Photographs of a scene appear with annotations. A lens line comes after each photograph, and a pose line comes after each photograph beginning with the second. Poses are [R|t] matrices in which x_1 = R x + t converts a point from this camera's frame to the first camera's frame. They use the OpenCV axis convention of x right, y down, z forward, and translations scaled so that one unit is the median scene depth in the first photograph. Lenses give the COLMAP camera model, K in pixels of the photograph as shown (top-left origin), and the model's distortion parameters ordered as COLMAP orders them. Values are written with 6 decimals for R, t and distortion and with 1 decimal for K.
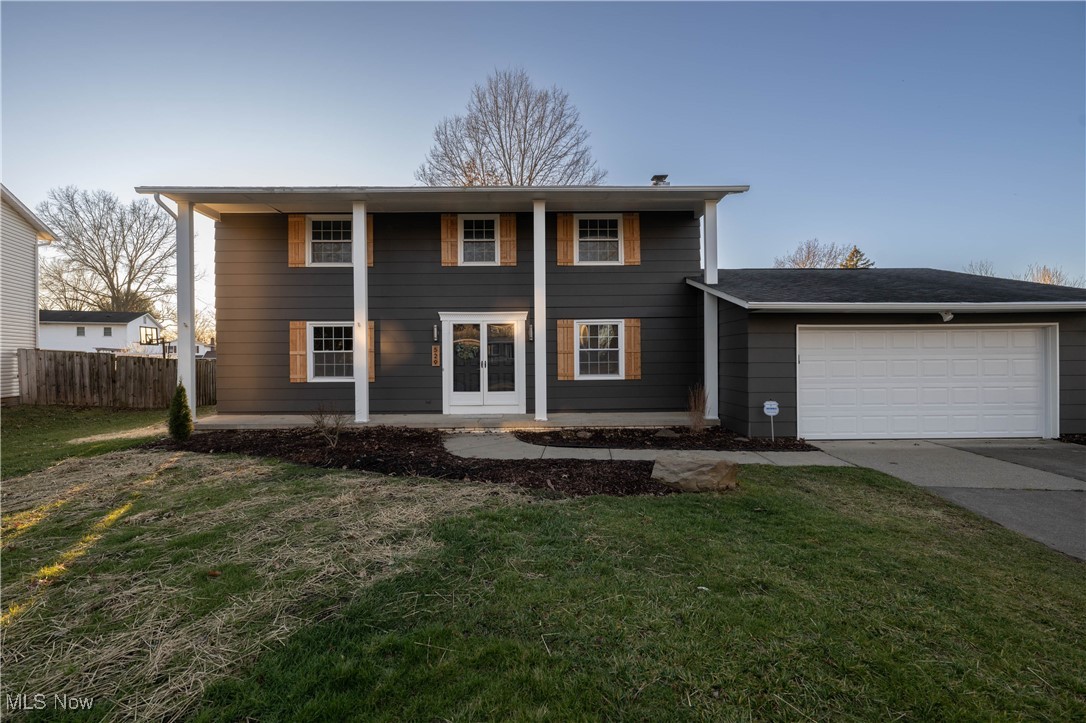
lens RADIAL K [[439.4, 0, 543.9], [0, 439.4, 360.6], [0, 0, 1]] dist [-0.002646, 0.000318]
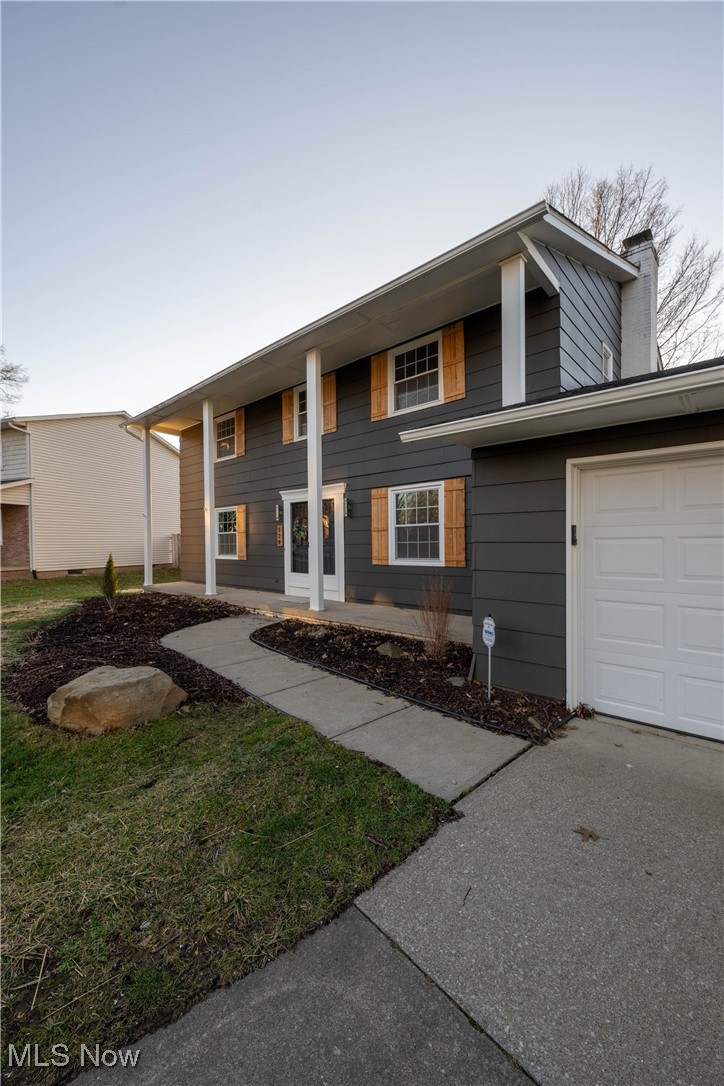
lens RADIAL K [[439.4, 0, 355.3], [0, 439.4, 549.0], [0, 0, 1]] dist [-0.002646, 0.000318]
pose [[0.718706, 0.010307, -0.695238, 0.574101], [0.001678, 0.999862, 0.016557, 0.002898], [0.695312, -0.013066, 0.718589, 0.400107]]
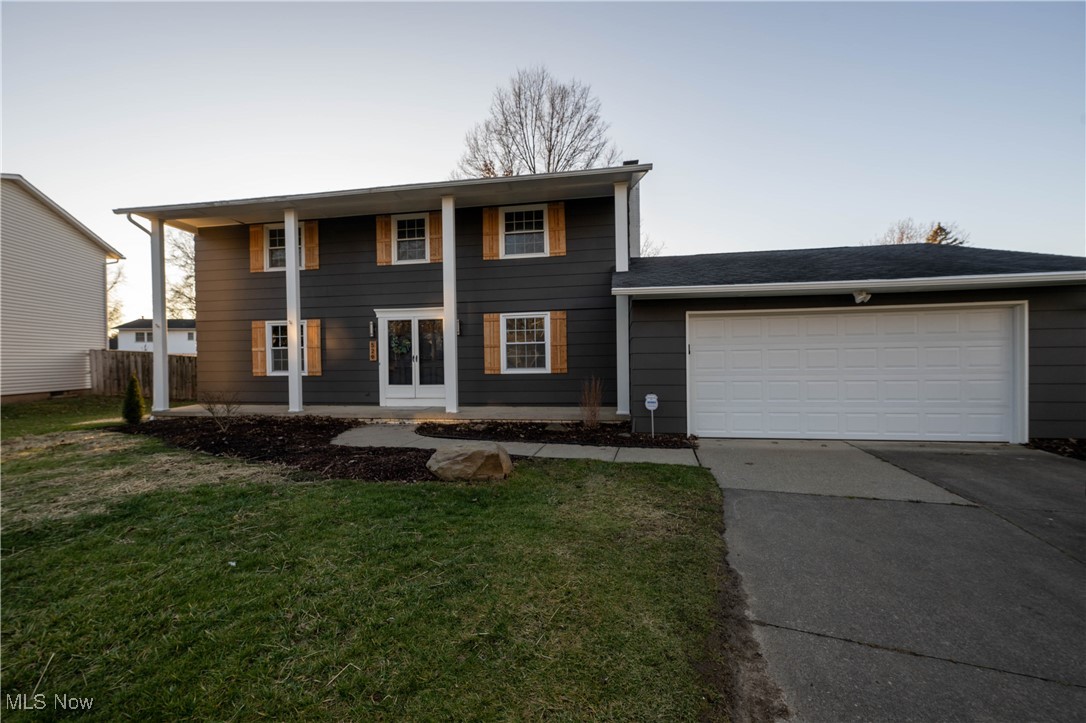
lens RADIAL K [[439.4, 0, 546.1], [0, 439.4, 363.5], [0, 0, 1]] dist [-0.002646, 0.000318]
pose [[0.984155, -0.004870, -0.177245, 0.350507], [0.006322, 0.999951, 0.007625, 0.013914], [0.177200, -0.008625, 0.984137, 0.034860]]
